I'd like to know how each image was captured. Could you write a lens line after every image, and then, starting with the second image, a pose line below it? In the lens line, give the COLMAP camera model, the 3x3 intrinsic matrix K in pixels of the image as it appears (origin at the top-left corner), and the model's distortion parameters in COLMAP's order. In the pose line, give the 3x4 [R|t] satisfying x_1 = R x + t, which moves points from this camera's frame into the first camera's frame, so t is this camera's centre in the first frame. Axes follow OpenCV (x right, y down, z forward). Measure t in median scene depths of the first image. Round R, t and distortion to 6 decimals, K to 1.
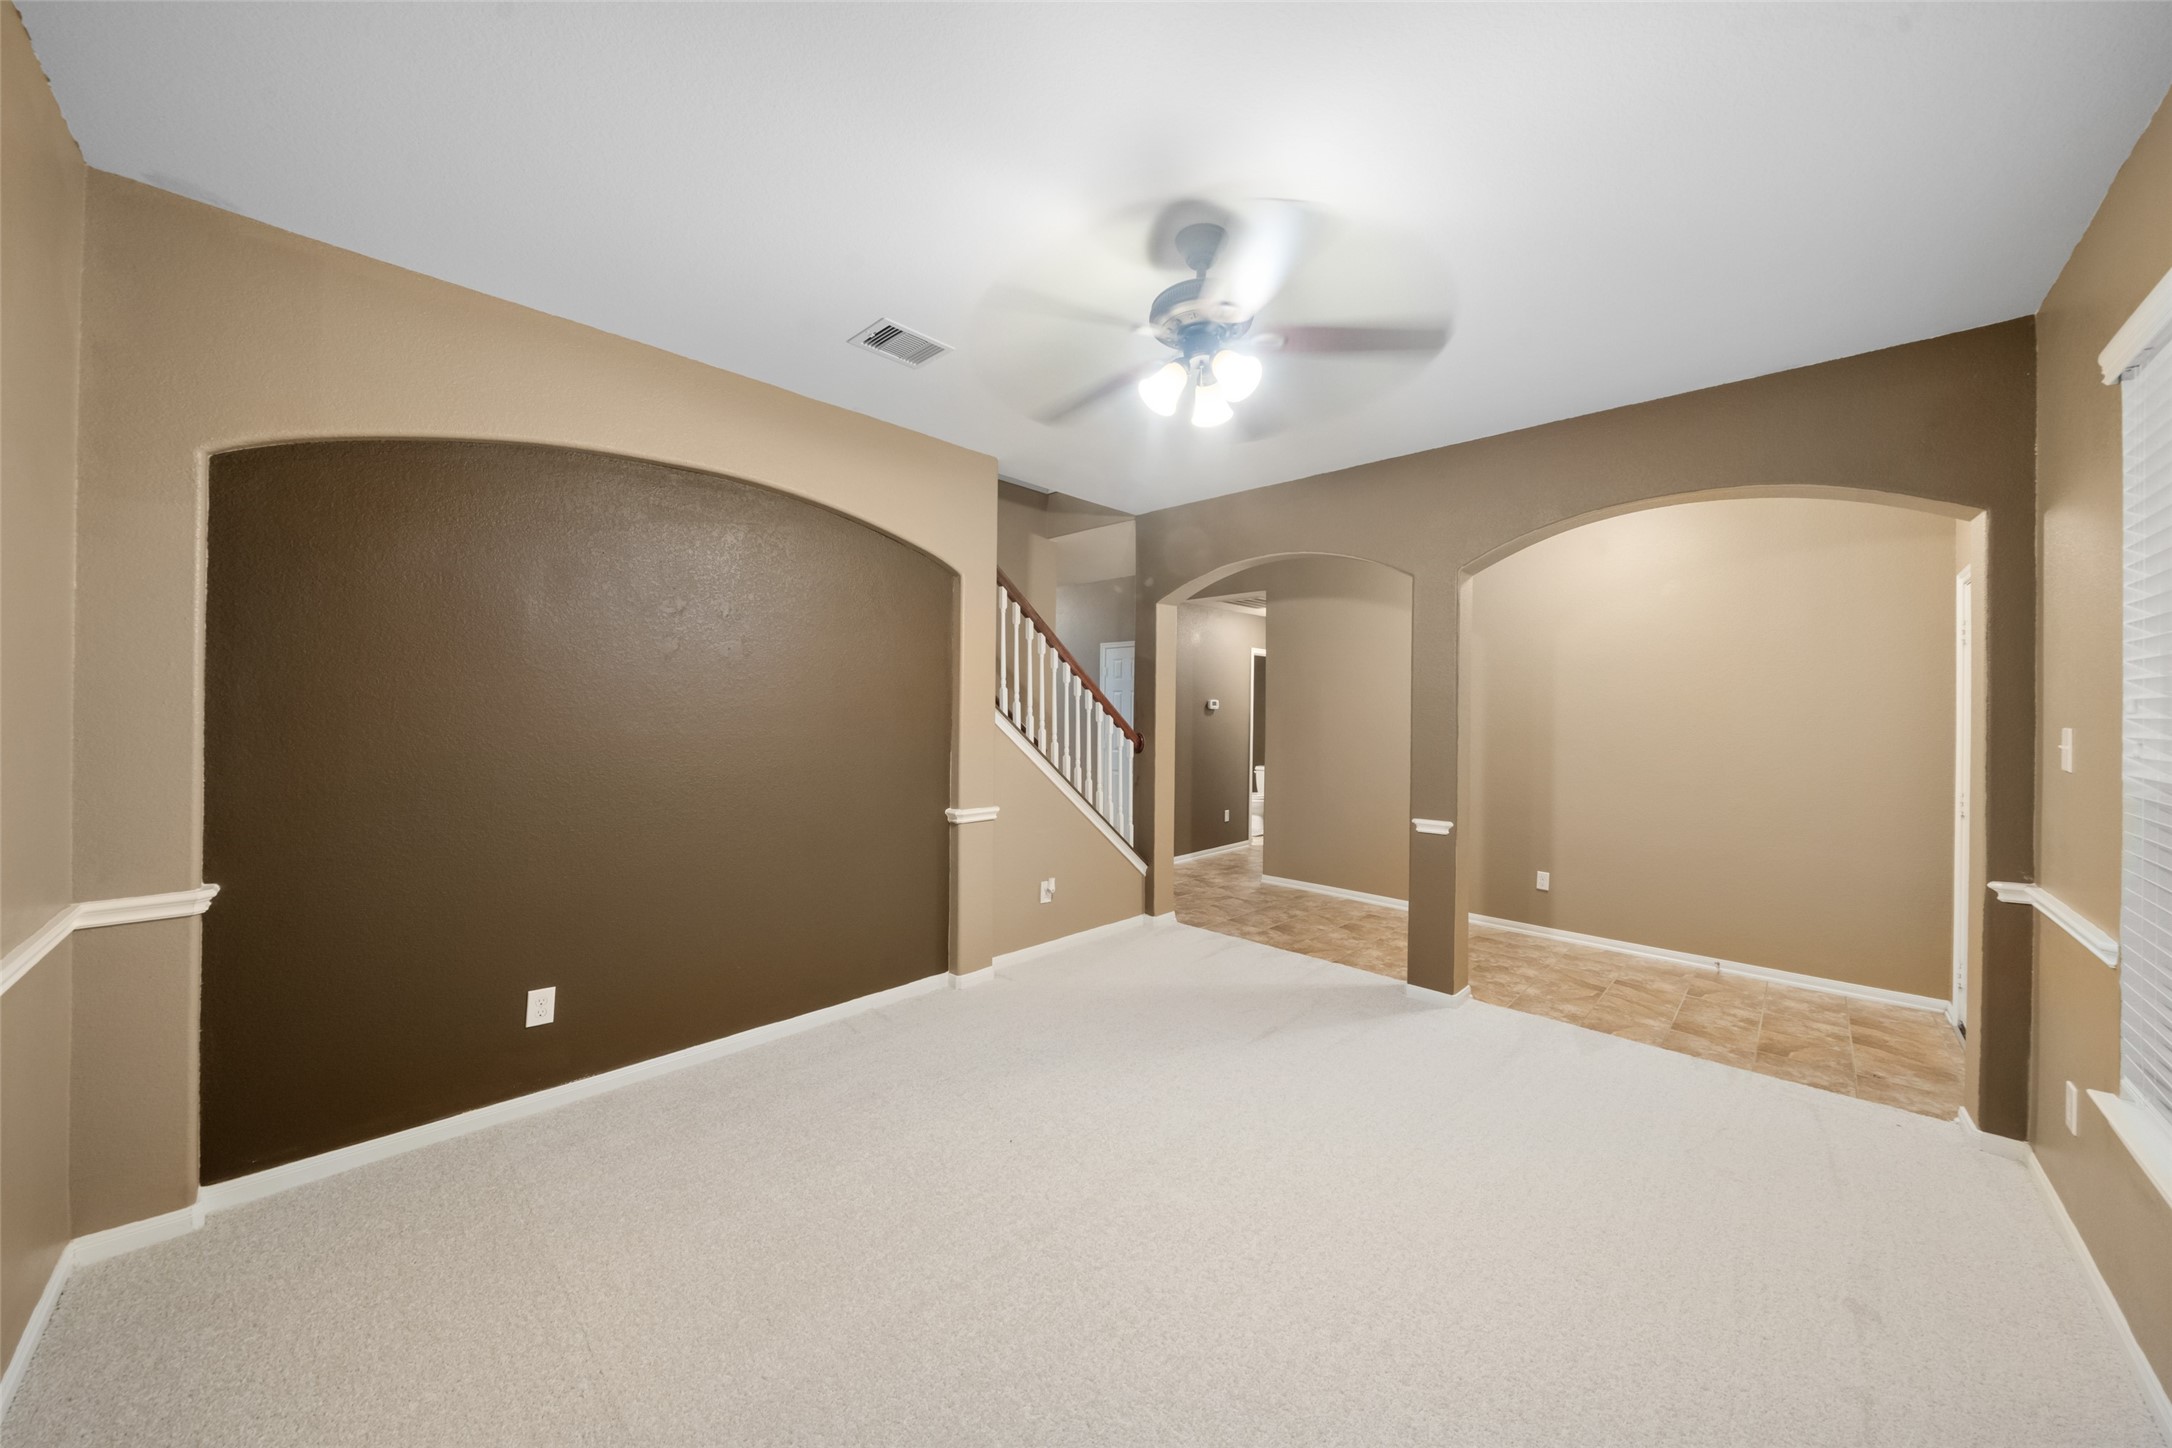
lens RADIAL K [[755.0, 0, 1090.0], [0, 755.0, 708.0], [0, 0, 1]] dist [-0.011230, -0.000021]
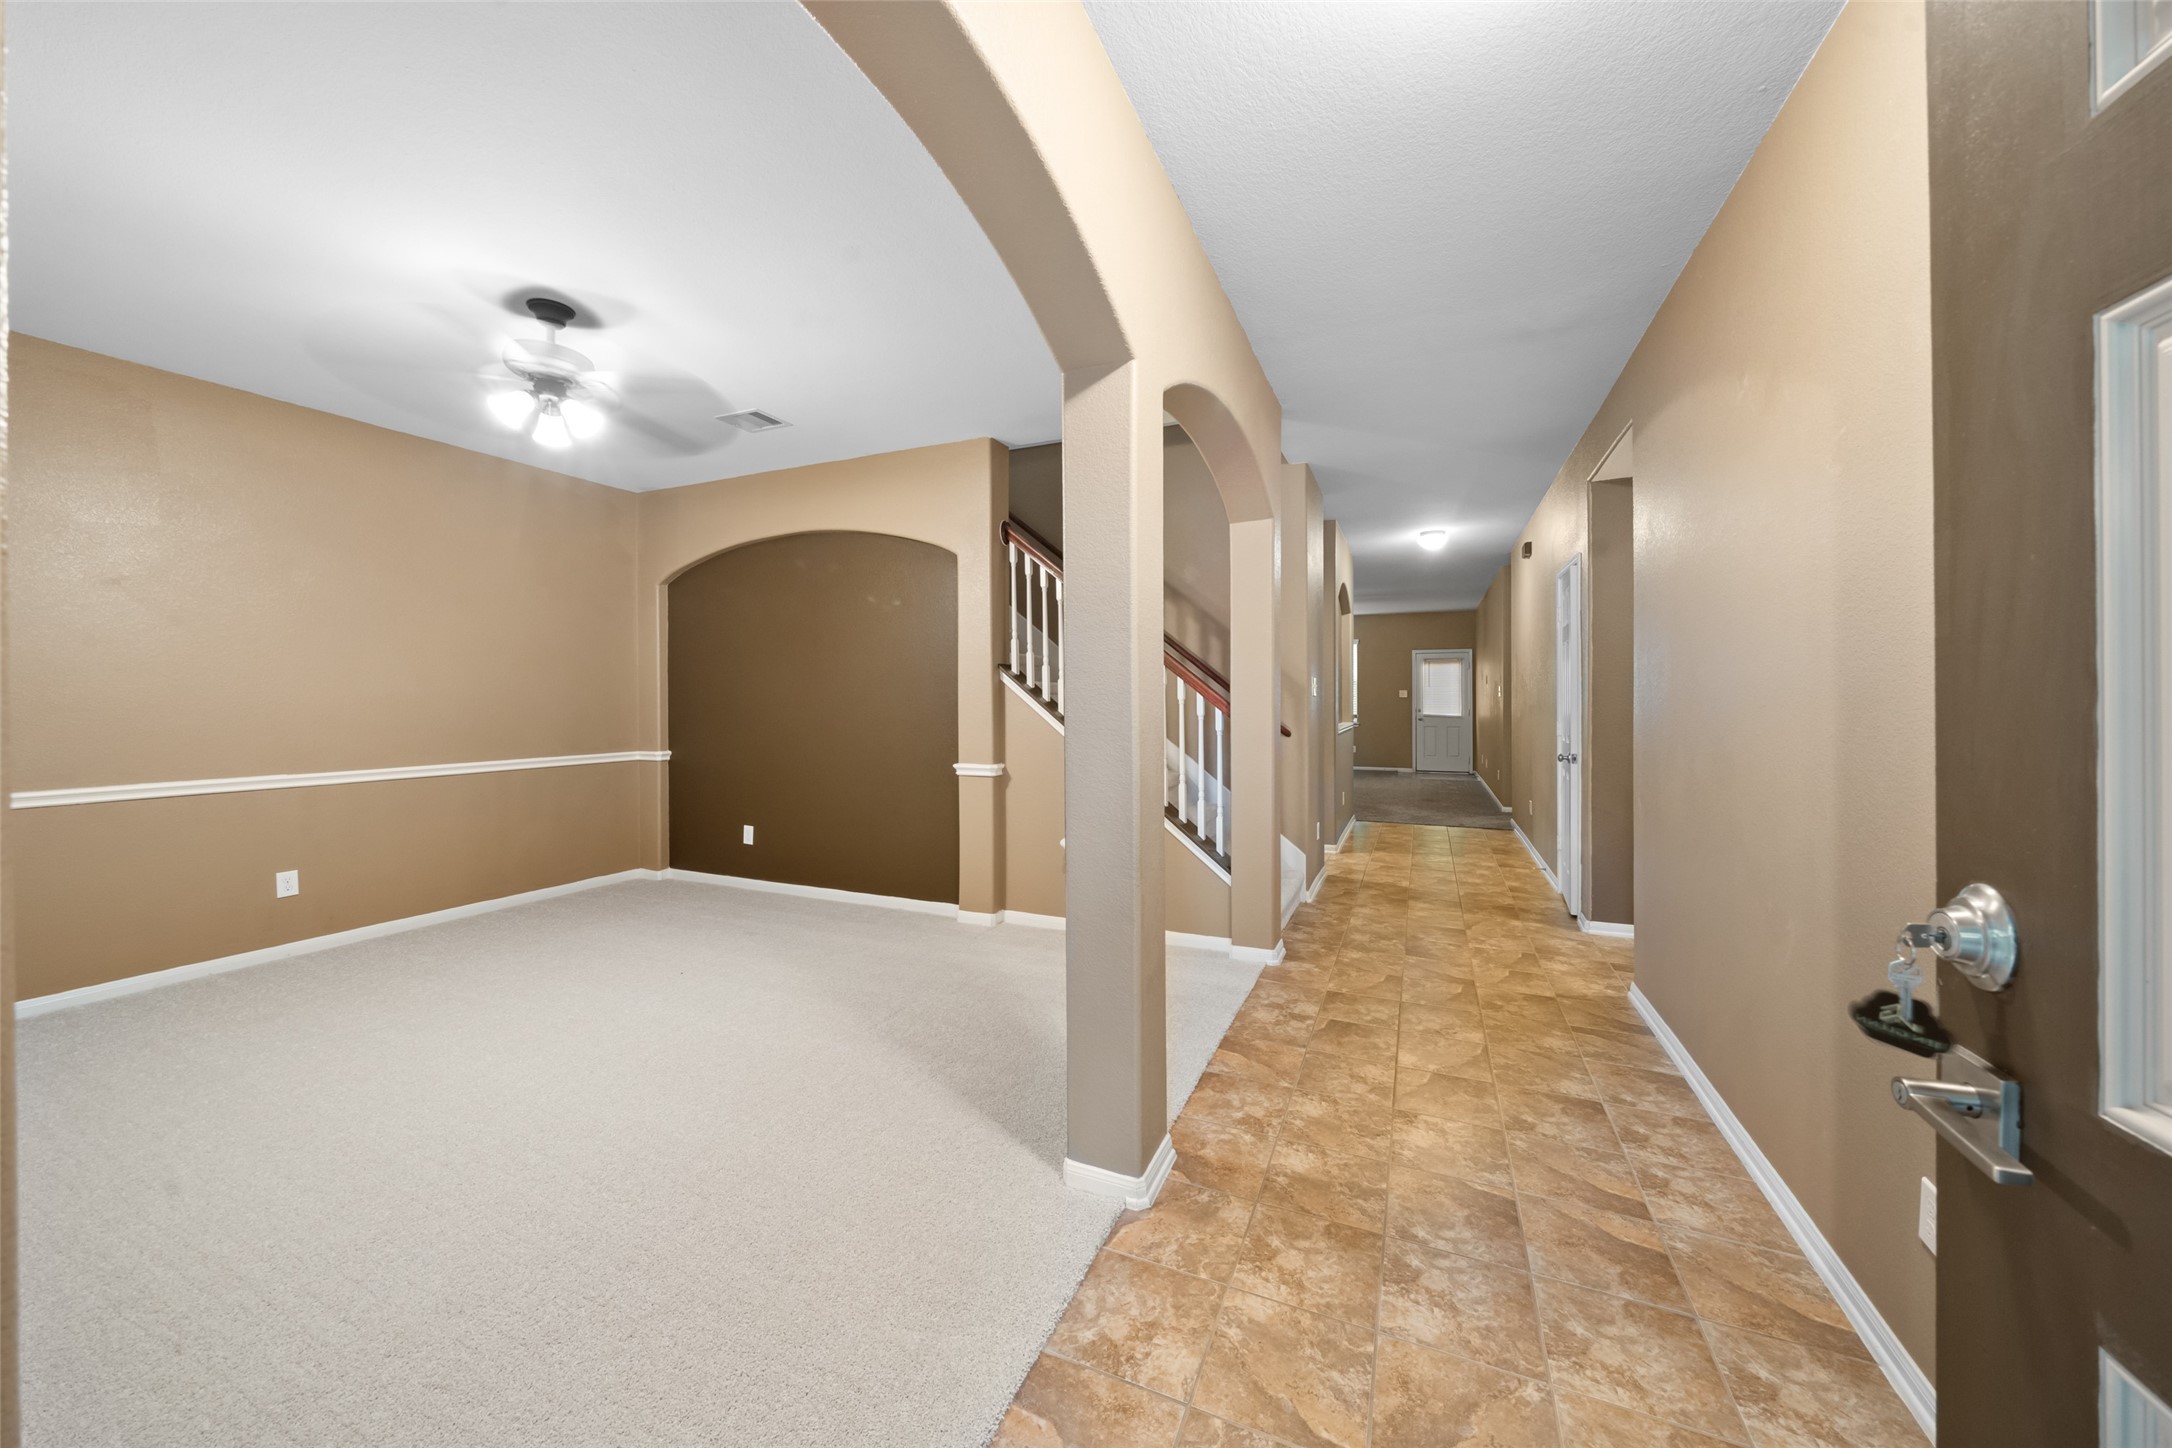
lens RADIAL K [[755.0, 0, 1093.9], [0, 755.0, 717.0], [0, 0, 1]] dist [-0.011230, -0.000021]
pose [[0.346285, 0.008206, -0.938094, 0.916484], [0.006033, 0.999922, 0.010974, 0.050457], [0.938110, -0.009459, 0.346208, 0.761678]]
